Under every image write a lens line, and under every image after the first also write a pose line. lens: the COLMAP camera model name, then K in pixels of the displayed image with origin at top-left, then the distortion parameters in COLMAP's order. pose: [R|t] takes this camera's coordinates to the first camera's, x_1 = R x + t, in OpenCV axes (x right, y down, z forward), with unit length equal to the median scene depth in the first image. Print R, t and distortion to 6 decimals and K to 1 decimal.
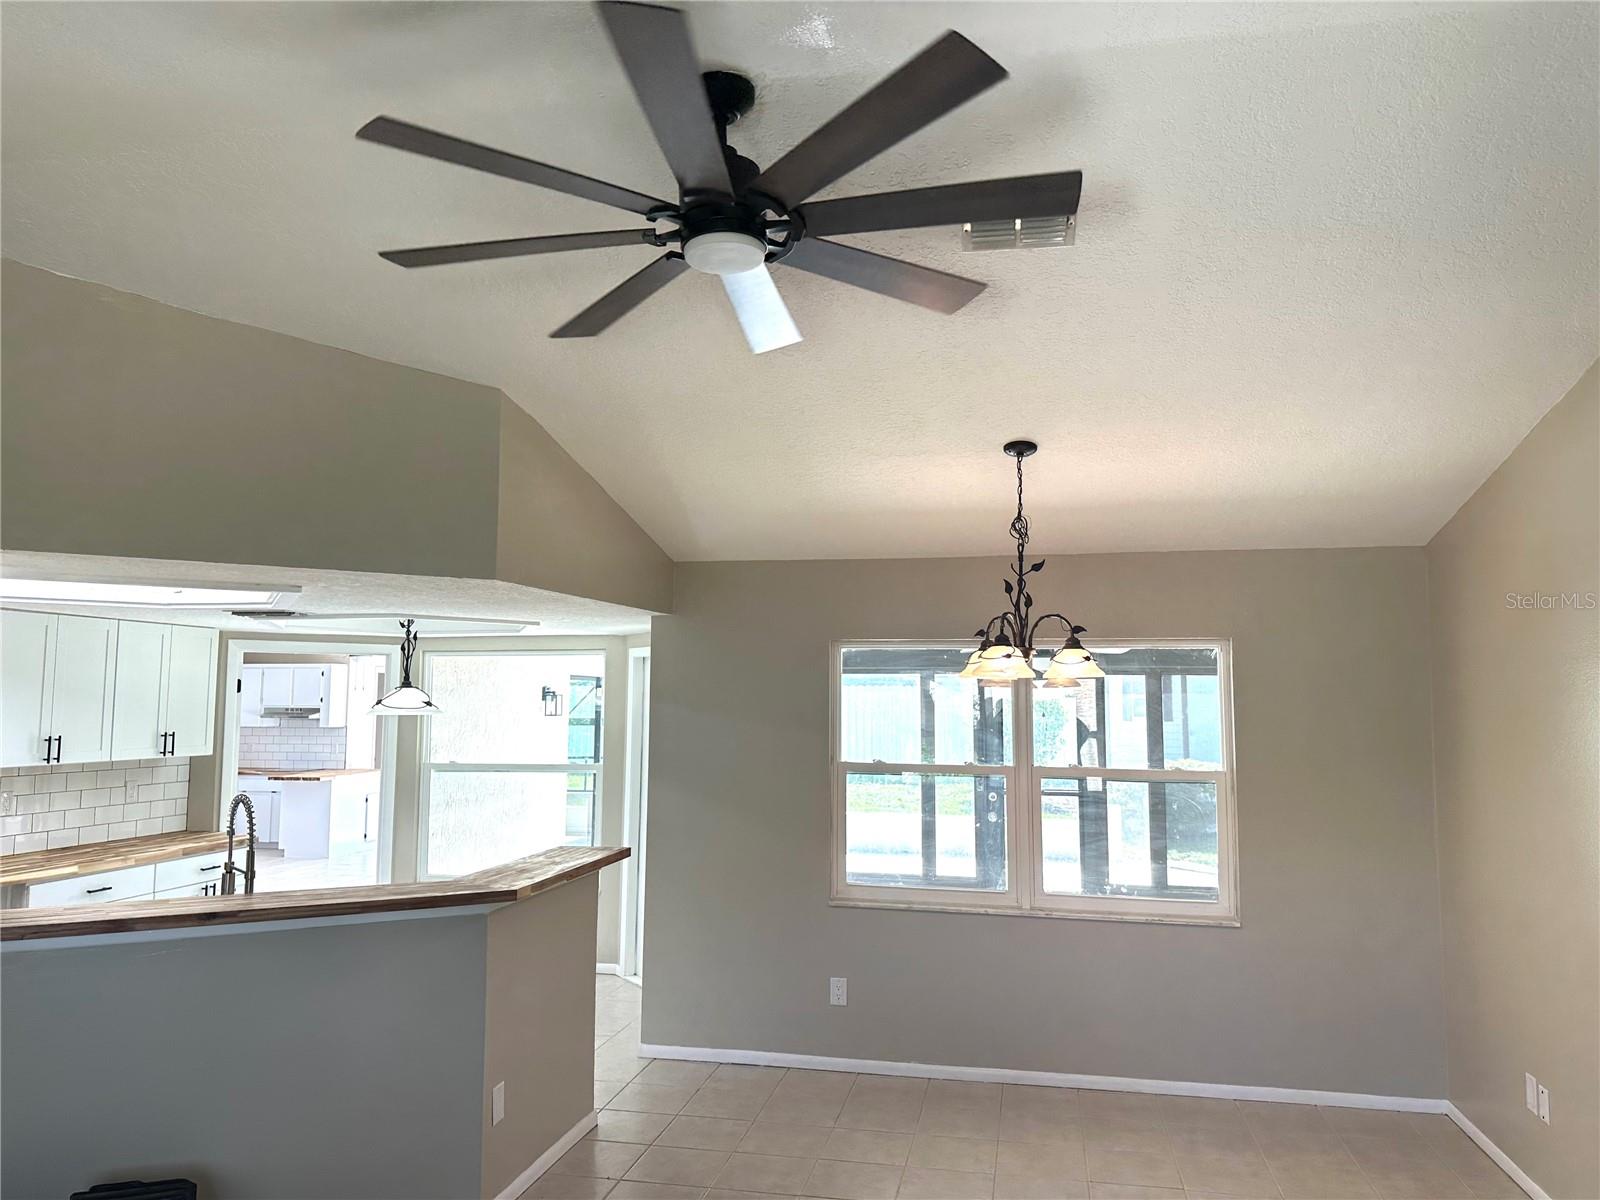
lens RADIAL K [[1123.7, 0, 807.5], [0, 1123.7, 601.1], [0, 0, 1]] dist [0.039562, -0.051295]
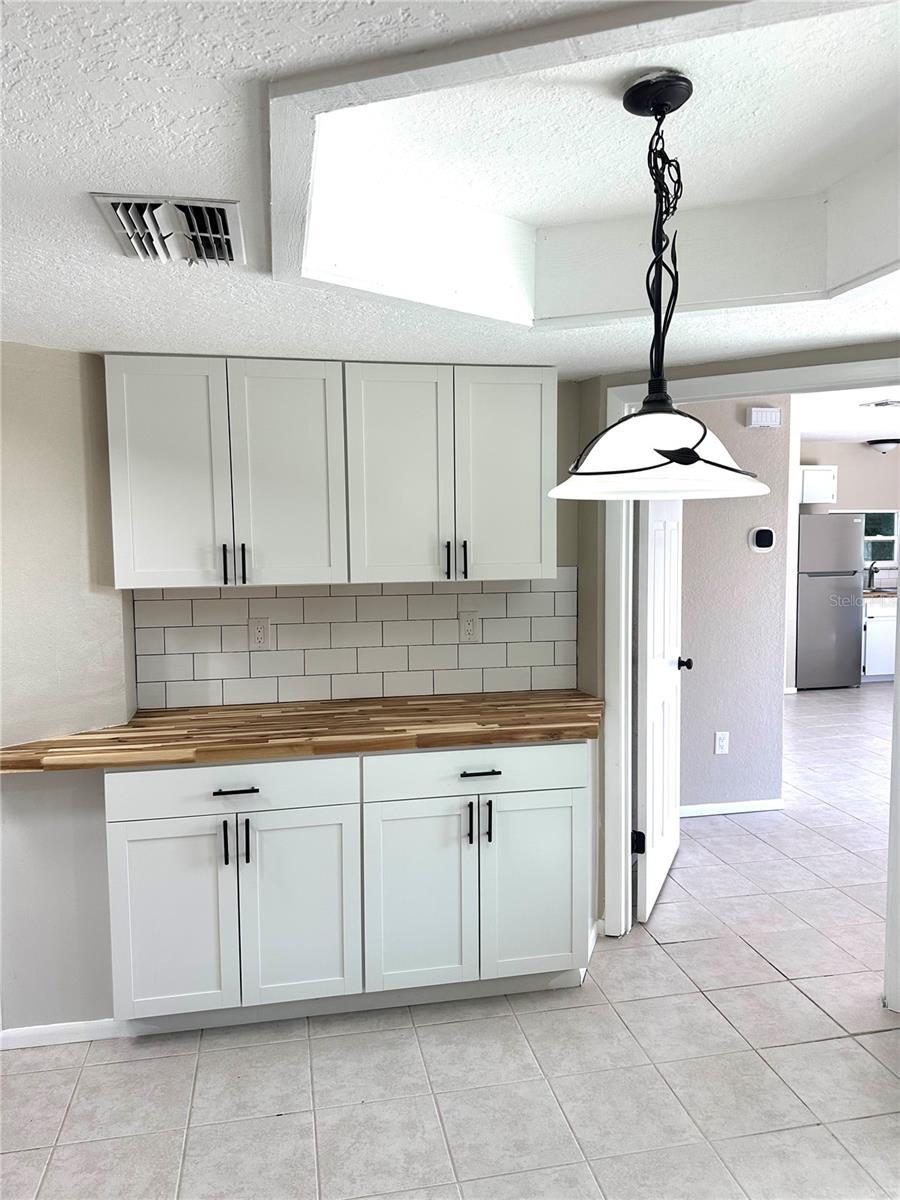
lens RADIAL K [[842.8, 0, 432.9], [0, 842.8, 581.8], [0, 0, 1]] dist [0.039562, -0.051295]
pose [[0.374888, 0.052432, -0.925586, -0.128416], [0.097080, 0.990690, 0.095440, 0.085629], [0.921973, -0.125635, 0.366307, 0.751305]]
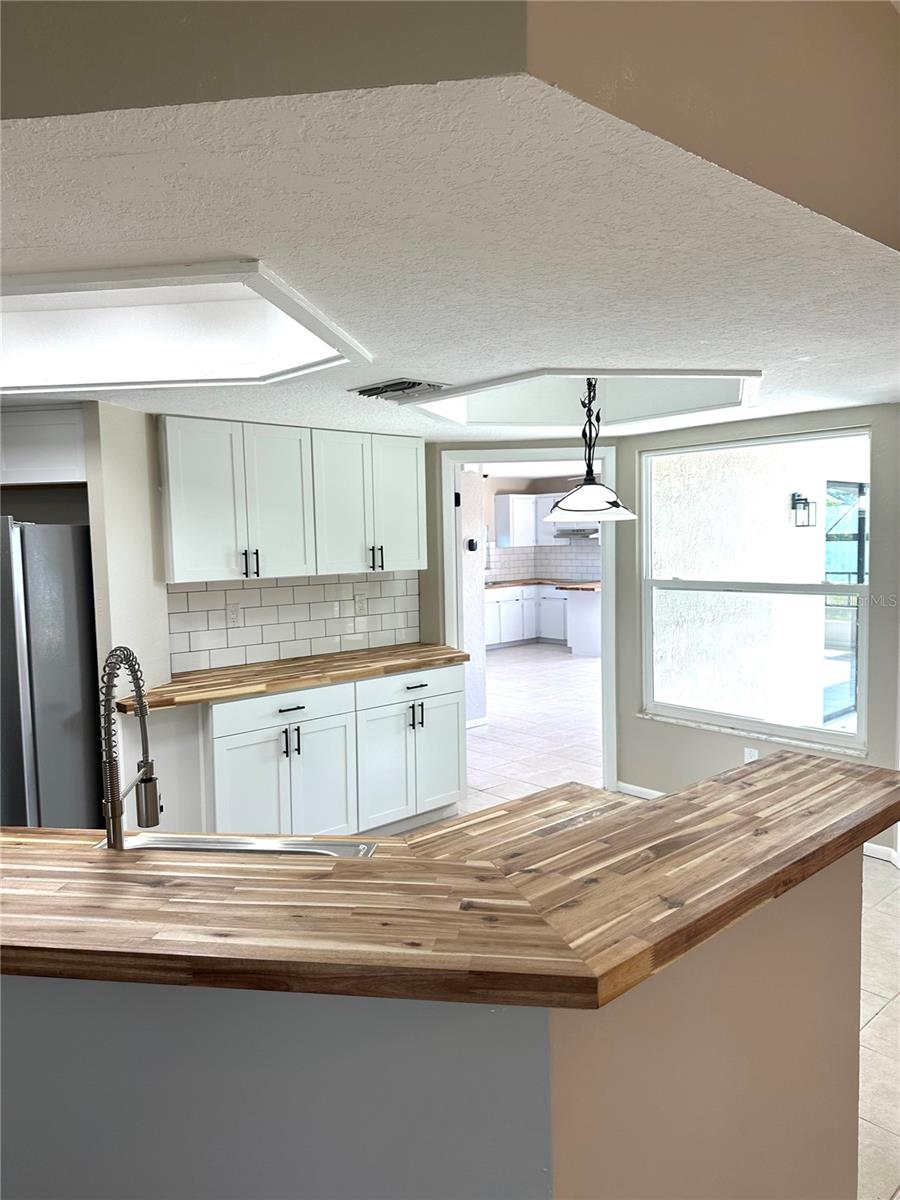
lens RADIAL K [[842.8, 0, 443.6], [0, 842.8, 594.4], [0, 0, 1]] dist [0.039562, -0.051295]
pose [[0.802016, 0.020932, -0.596935, -0.078342], [0.078065, 0.987140, 0.139500, 0.055794], [0.592179, -0.158481, 0.790068, 0.420300]]
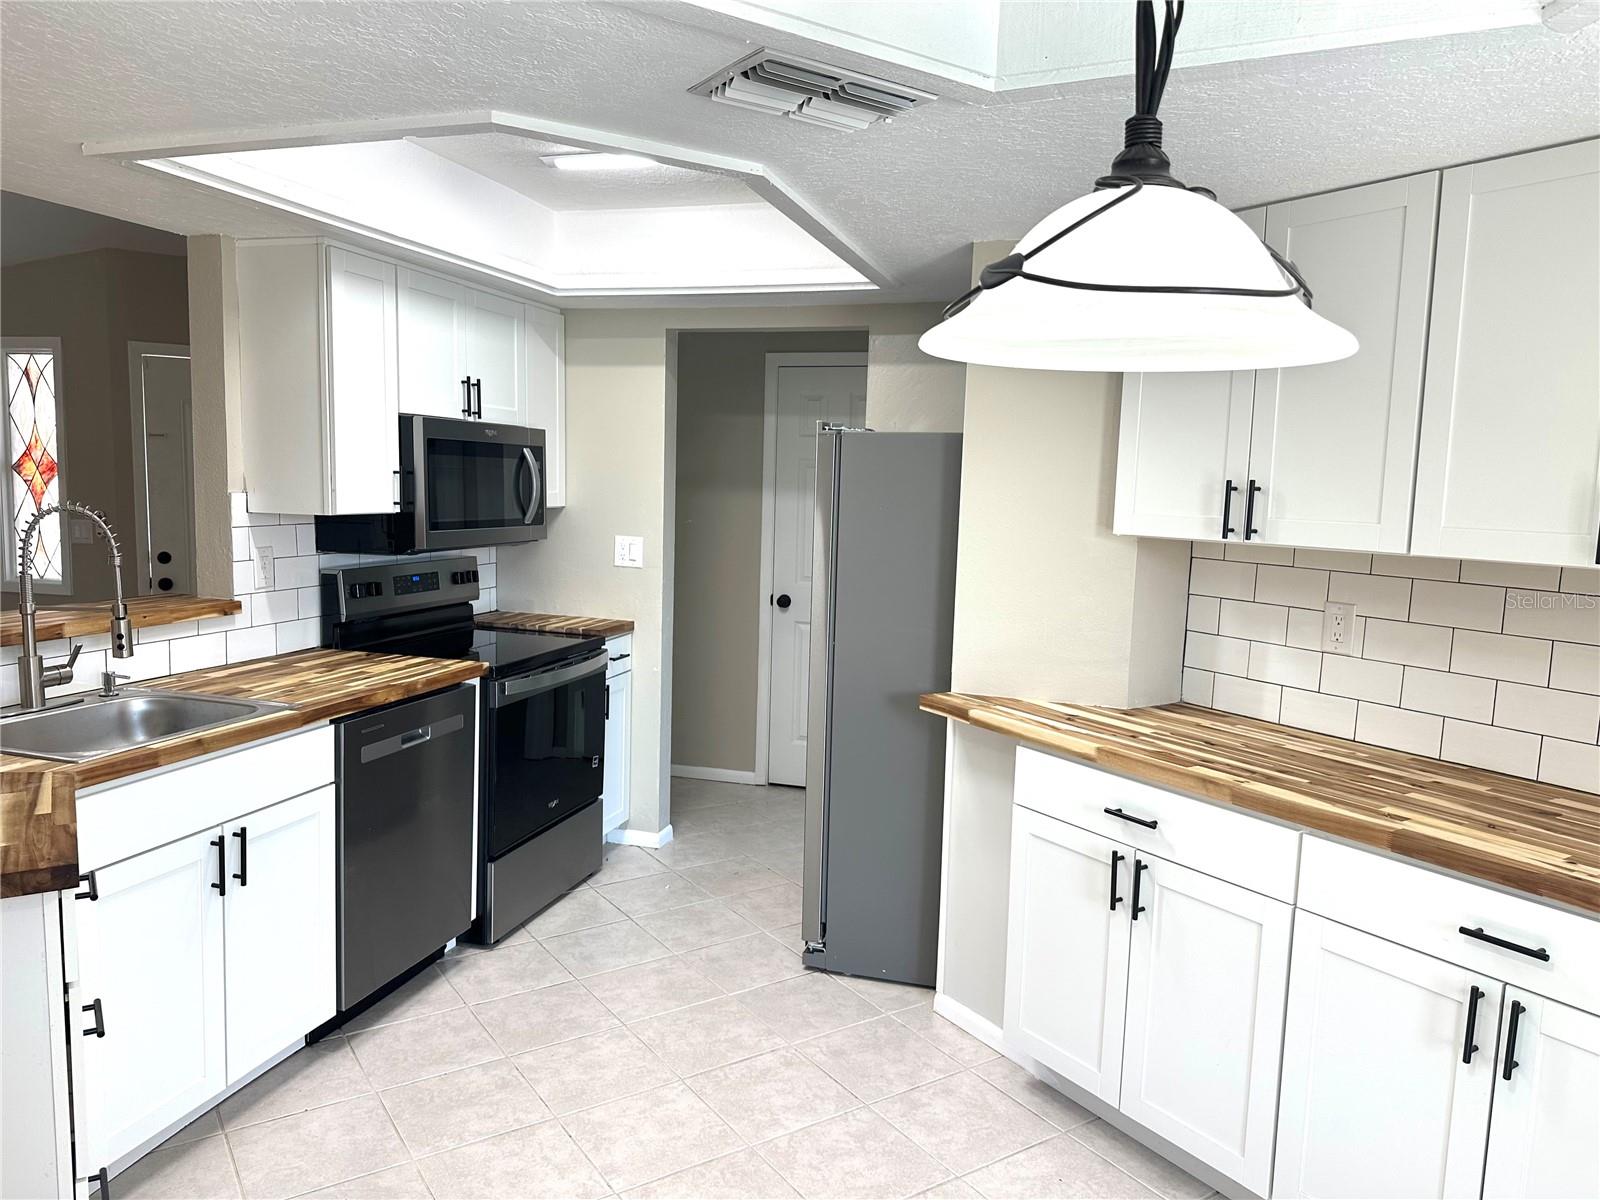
lens RADIAL K [[1123.7, 0, 797.3], [0, 1123.7, 596.8], [0, 0, 1]] dist [0.039562, -0.051295]
pose [[-0.707922, 0.048533, -0.704621, -0.175131], [0.027943, 0.998780, 0.040720, 0.116068], [0.705737, 0.009138, -0.708415, 0.974448]]
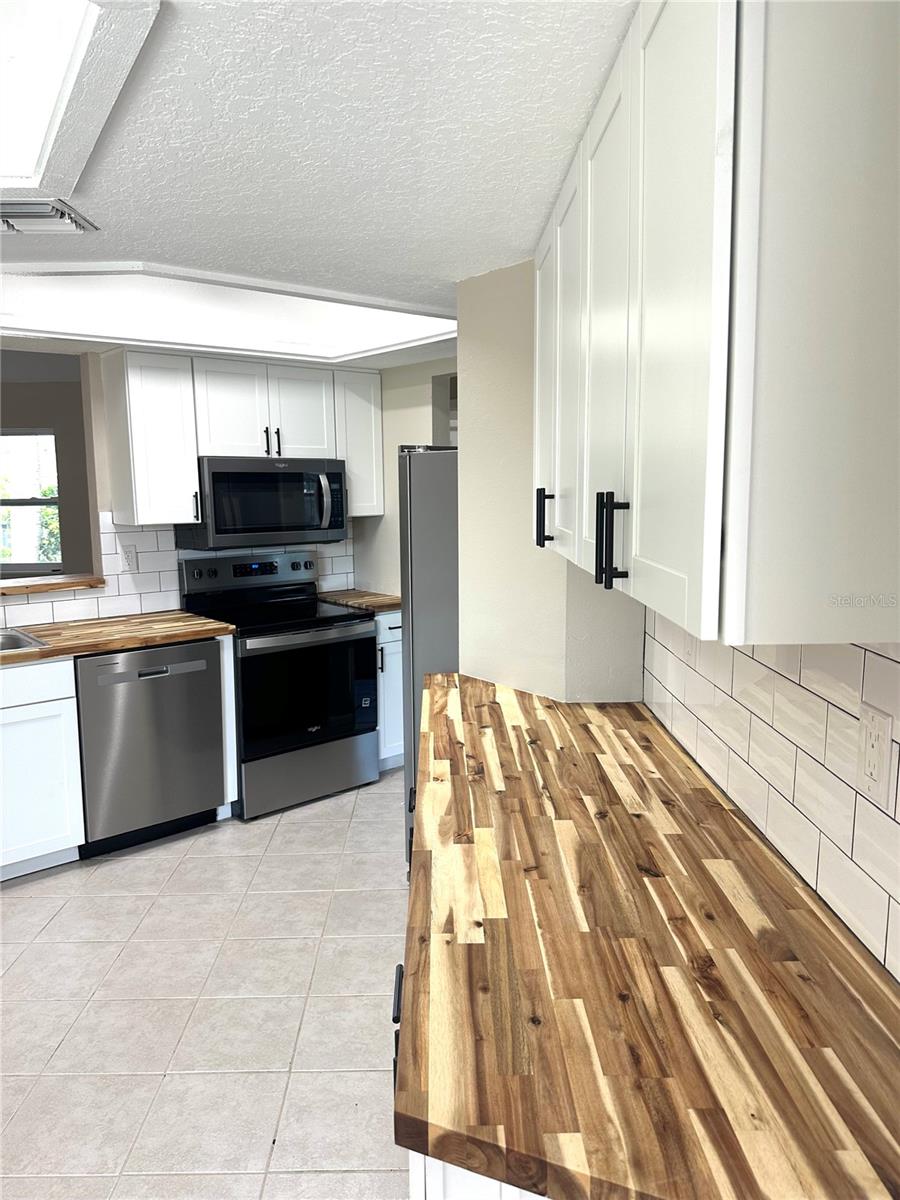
lens RADIAL K [[842.8, 0, 444.9], [0, 842.8, 585.1], [0, 0, 1]] dist [0.039562, -0.051295]
pose [[-0.978812, 0.031970, -0.202252, -0.451970], [0.024817, 0.998977, 0.037802, 0.118417], [0.203253, 0.031982, -0.978604, 1.082335]]
